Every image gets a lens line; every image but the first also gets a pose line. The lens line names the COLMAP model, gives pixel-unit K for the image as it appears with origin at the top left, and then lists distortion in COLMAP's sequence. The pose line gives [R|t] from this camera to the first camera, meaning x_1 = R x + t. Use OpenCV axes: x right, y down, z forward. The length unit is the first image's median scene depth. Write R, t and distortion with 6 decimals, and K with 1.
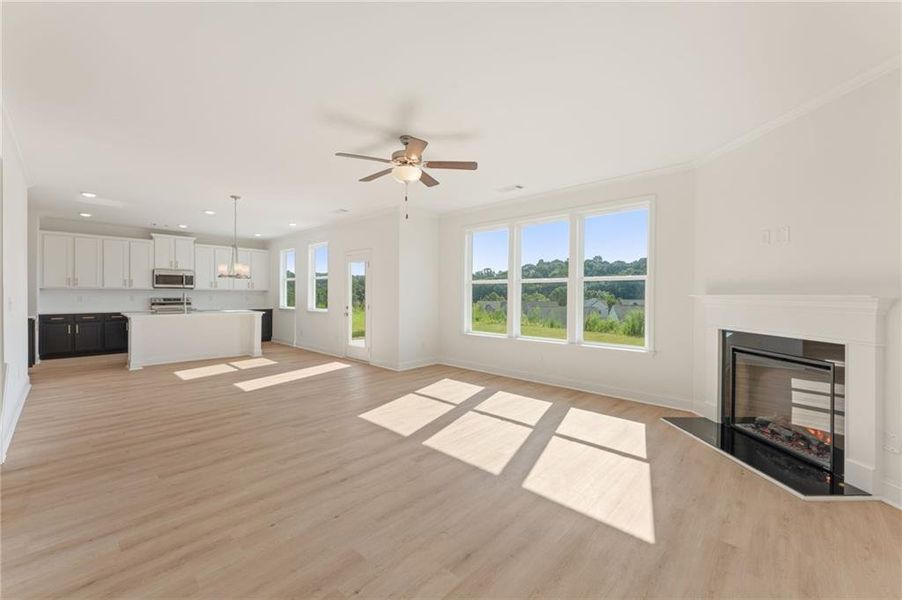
lens RADIAL K [[360.8, 0, 450.4], [0, 360.8, 298.9], [0, 0, 1]] dist [0.000390, -0.000024]
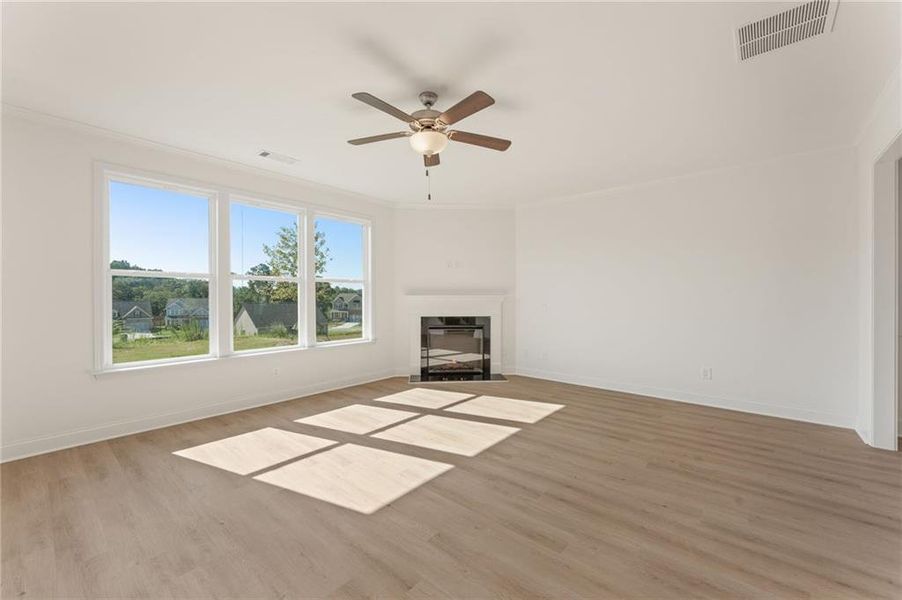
lens RADIAL K [[360.8, 0, 450.4], [0, 360.8, 298.9], [0, 0, 1]] dist [0.000390, -0.000024]
pose [[-0.048145, -0.012693, 0.998760, -0.895439], [0.009199, 0.999871, 0.013150, -0.015967], [-0.998798, 0.009821, -0.048022, 0.979795]]
